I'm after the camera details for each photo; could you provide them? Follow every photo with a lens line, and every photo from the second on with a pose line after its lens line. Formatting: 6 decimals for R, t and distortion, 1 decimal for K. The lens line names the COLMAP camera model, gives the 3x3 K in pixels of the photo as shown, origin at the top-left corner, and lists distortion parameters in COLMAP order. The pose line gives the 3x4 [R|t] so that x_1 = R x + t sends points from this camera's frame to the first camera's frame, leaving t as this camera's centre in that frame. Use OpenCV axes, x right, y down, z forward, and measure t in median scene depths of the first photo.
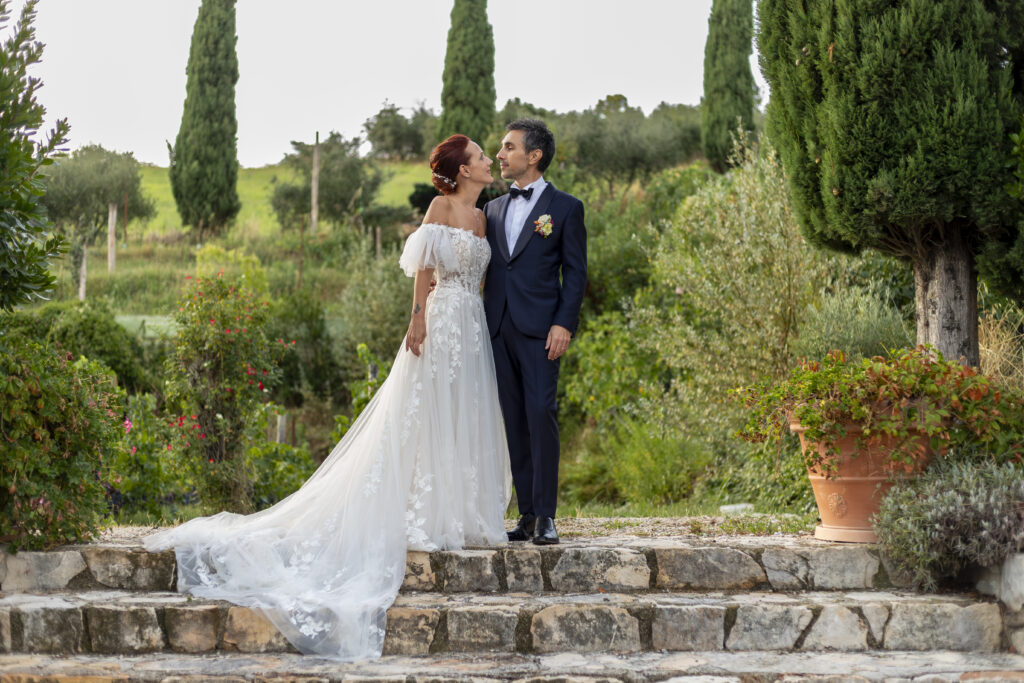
lens RADIAL K [[1413.1, 0, 510.4], [0, 1413.1, 339.2], [0, 0, 1]] dist [0.026567, 0.000000]
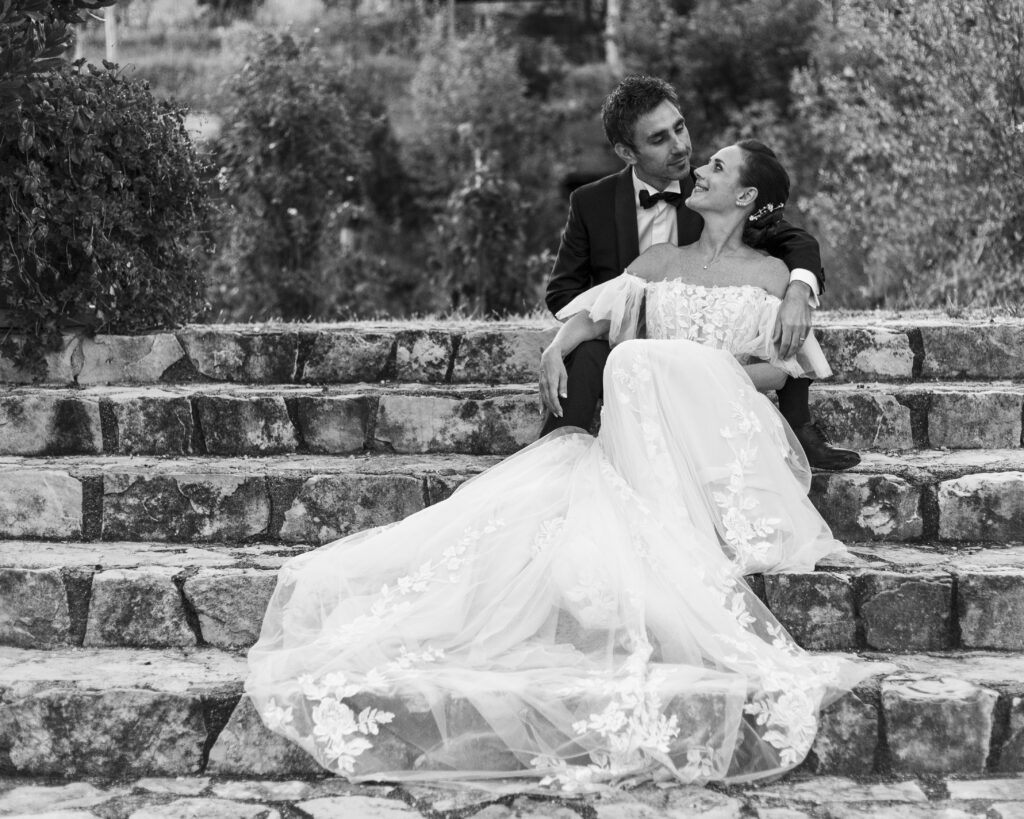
lens RADIAL K [[1750.5, 0, 513.4], [0, 1750.5, 411.4], [0, 0, 1]] dist [0.020081, 0.000000]
pose [[0.999787, -0.008347, -0.018877, -0.101896], [0.010416, 0.993619, 0.112307, 0.086239], [0.017819, -0.112480, 0.993494, 0.049568]]
